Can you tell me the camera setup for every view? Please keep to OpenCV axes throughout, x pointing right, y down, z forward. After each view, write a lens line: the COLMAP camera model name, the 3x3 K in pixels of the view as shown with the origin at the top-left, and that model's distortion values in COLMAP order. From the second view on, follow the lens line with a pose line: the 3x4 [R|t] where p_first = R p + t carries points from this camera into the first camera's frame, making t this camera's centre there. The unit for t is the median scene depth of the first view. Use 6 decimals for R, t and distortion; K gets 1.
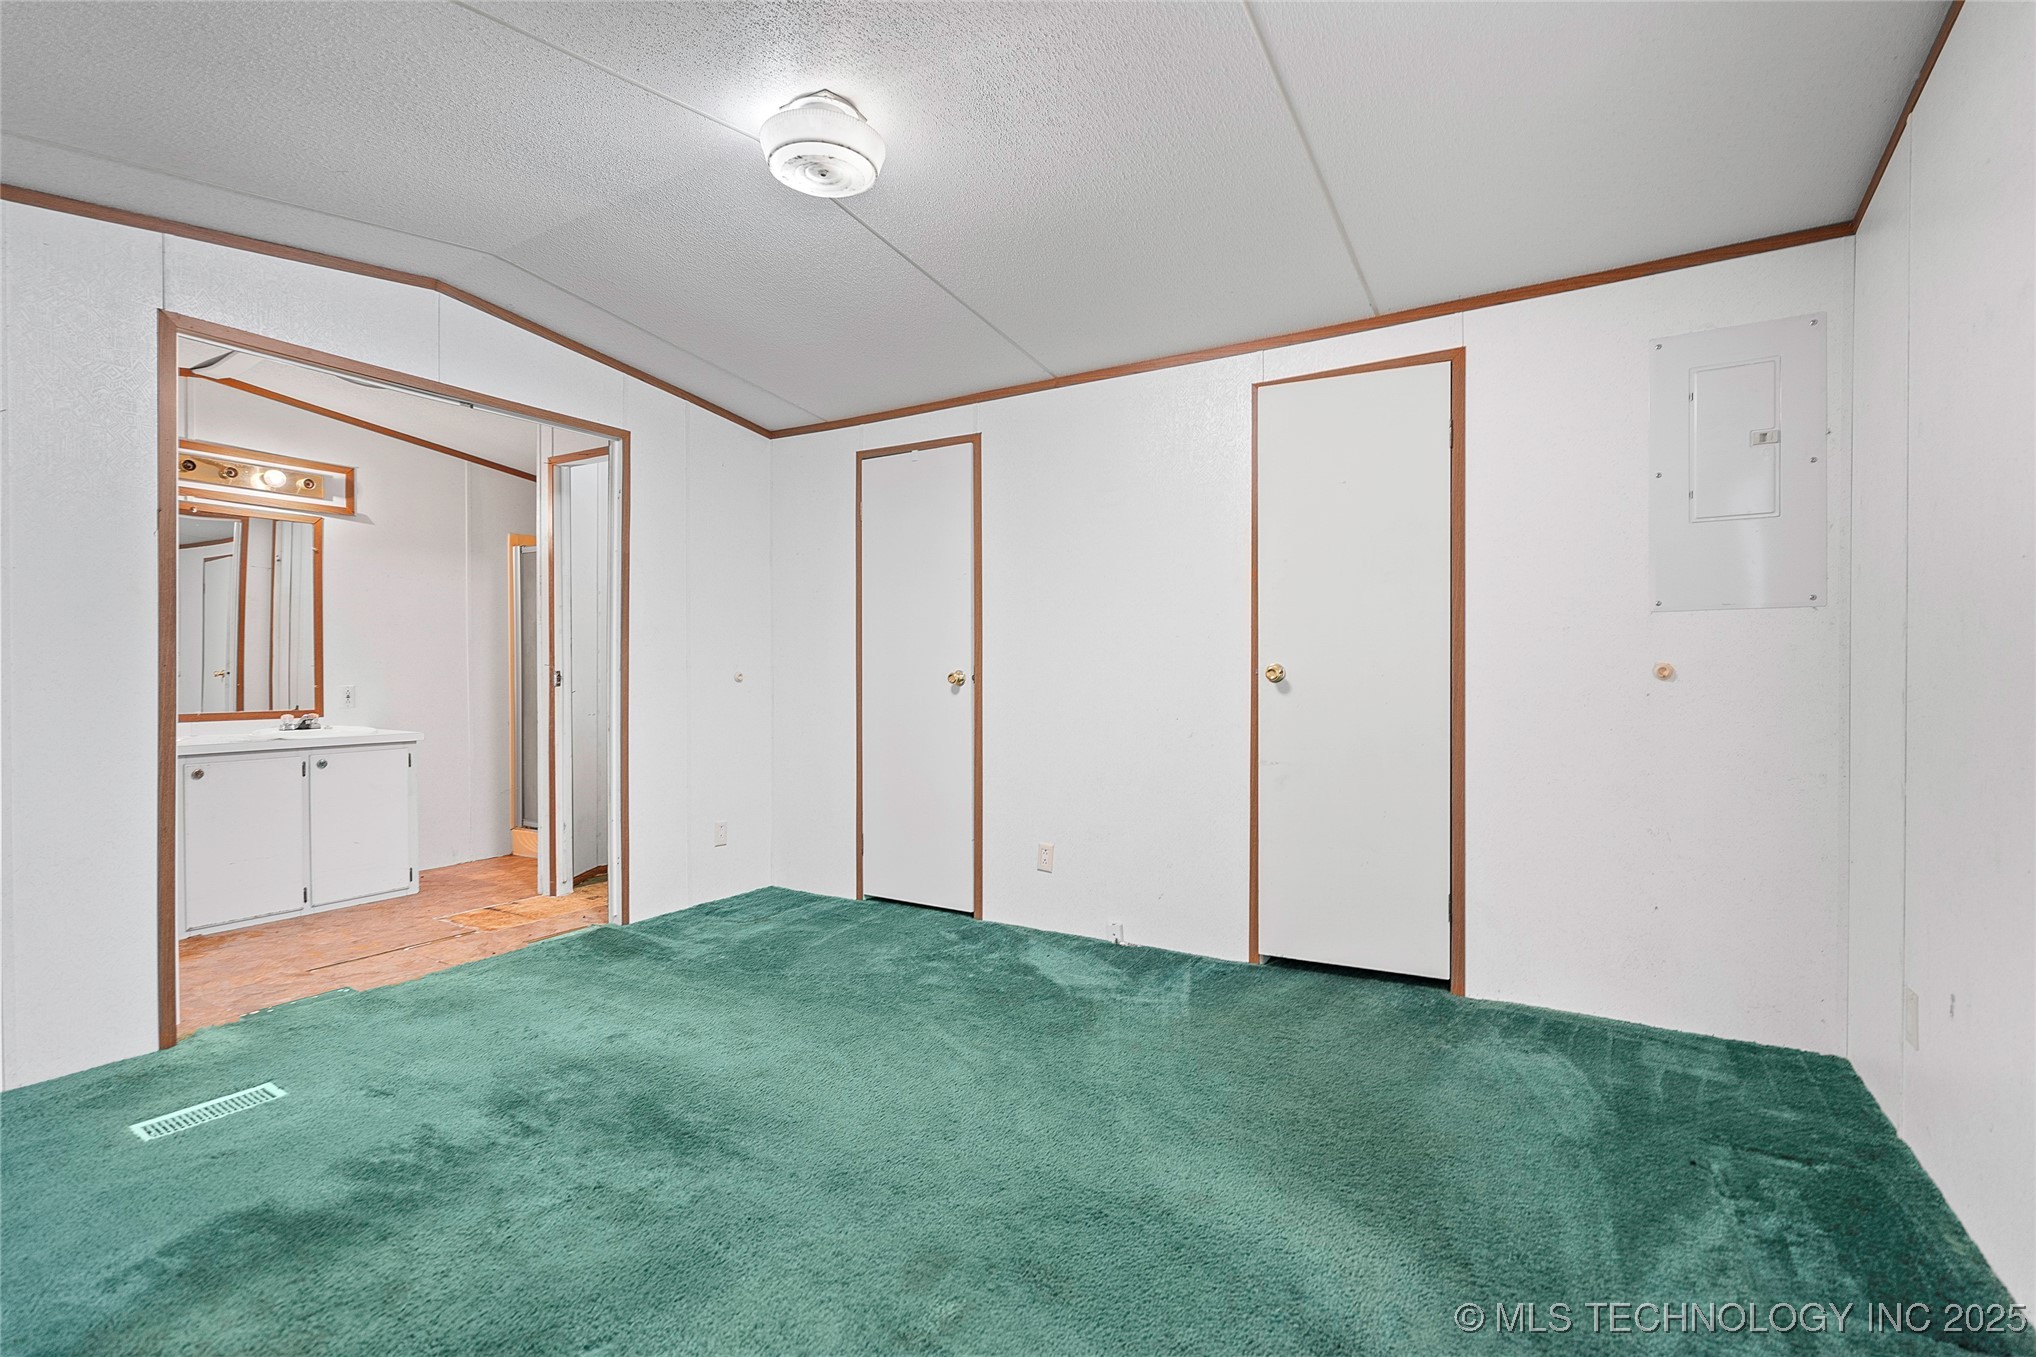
lens RADIAL K [[946.5, 0, 1015.9], [0, 946.5, 681.6], [0, 0, 1]] dist [-0.000998, -0.000030]
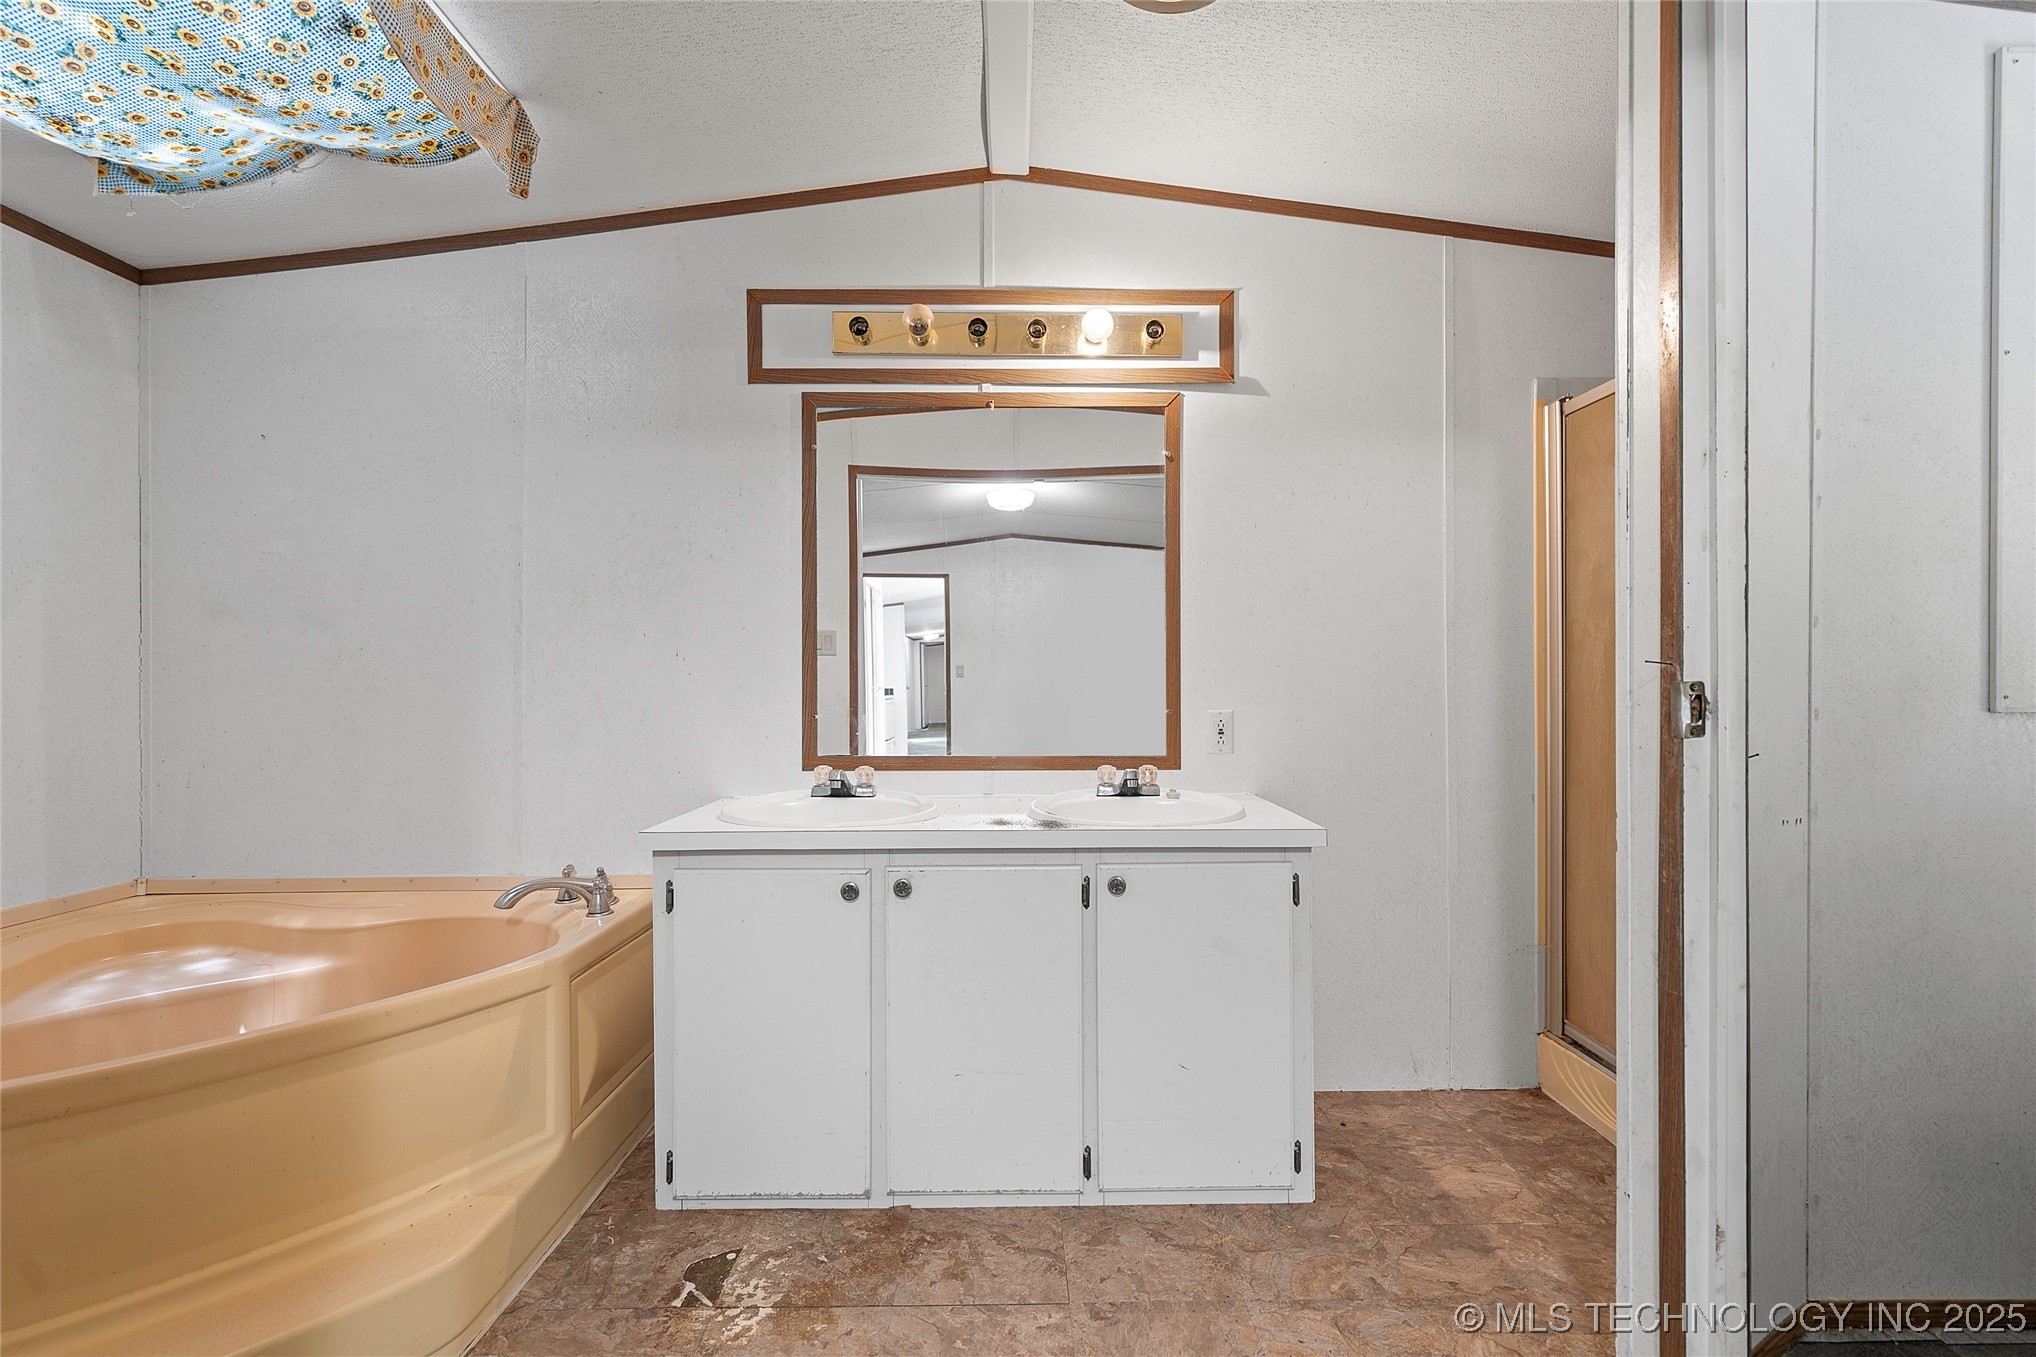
lens RADIAL K [[946.5, 0, 1015.9], [0, 946.5, 681.6], [0, 0, 1]] dist [-0.000998, -0.000030]
pose [[0.537287, -0.000650, -0.843399, -0.341037], [-0.008287, 0.999947, -0.006051, -0.007769], [0.843359, 0.010241, 0.537254, 0.650541]]
